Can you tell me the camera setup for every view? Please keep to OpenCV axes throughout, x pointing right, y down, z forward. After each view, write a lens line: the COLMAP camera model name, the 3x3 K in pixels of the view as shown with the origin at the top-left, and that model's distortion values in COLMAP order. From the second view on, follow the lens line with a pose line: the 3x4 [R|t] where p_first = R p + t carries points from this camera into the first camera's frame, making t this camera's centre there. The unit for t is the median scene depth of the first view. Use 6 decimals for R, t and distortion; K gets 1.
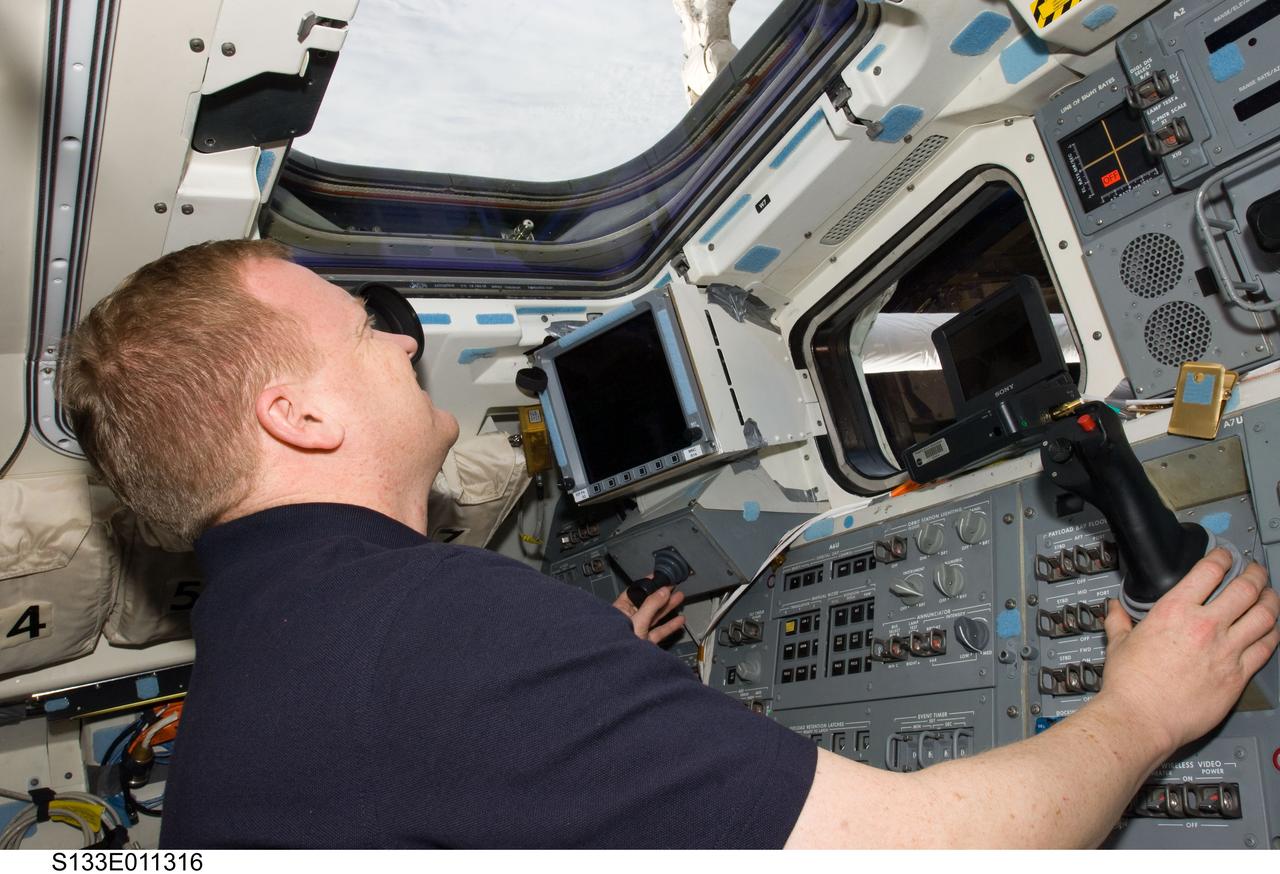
lens RADIAL K [[956.3, 0, 633.4], [0, 956.3, 417.8], [0, 0, 1]] dist [-0.047341, 0.009686]
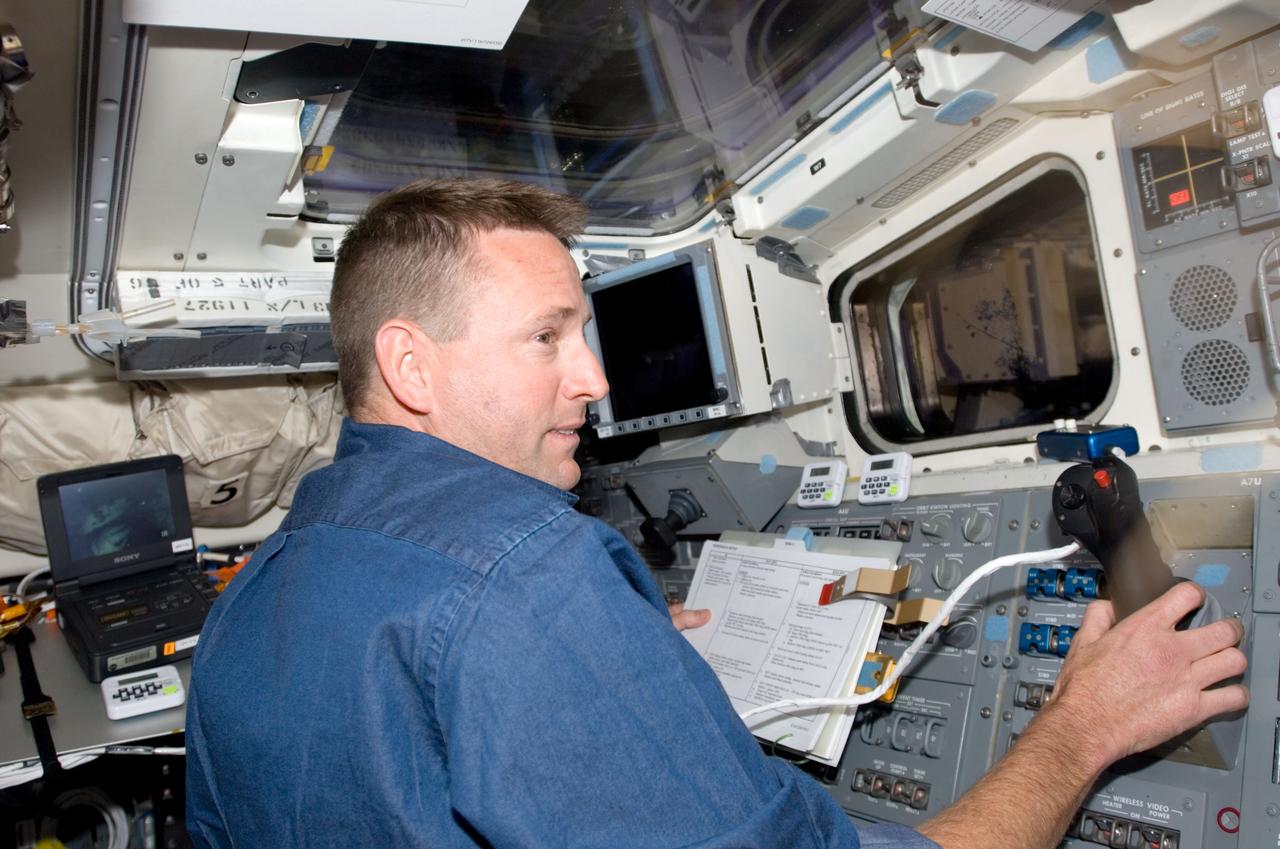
lens RADIAL K [[933.5, 0, 640.0], [0, 933.5, 424.5], [0, 0, 1]] dist [-0.044385, 0.007077]
pose [[0.994298, 0.104749, -0.019984, 0.002253], [-0.099755, 0.979876, 0.172892, -0.124682], [0.037692, -0.169912, 0.984738, 0.017017]]
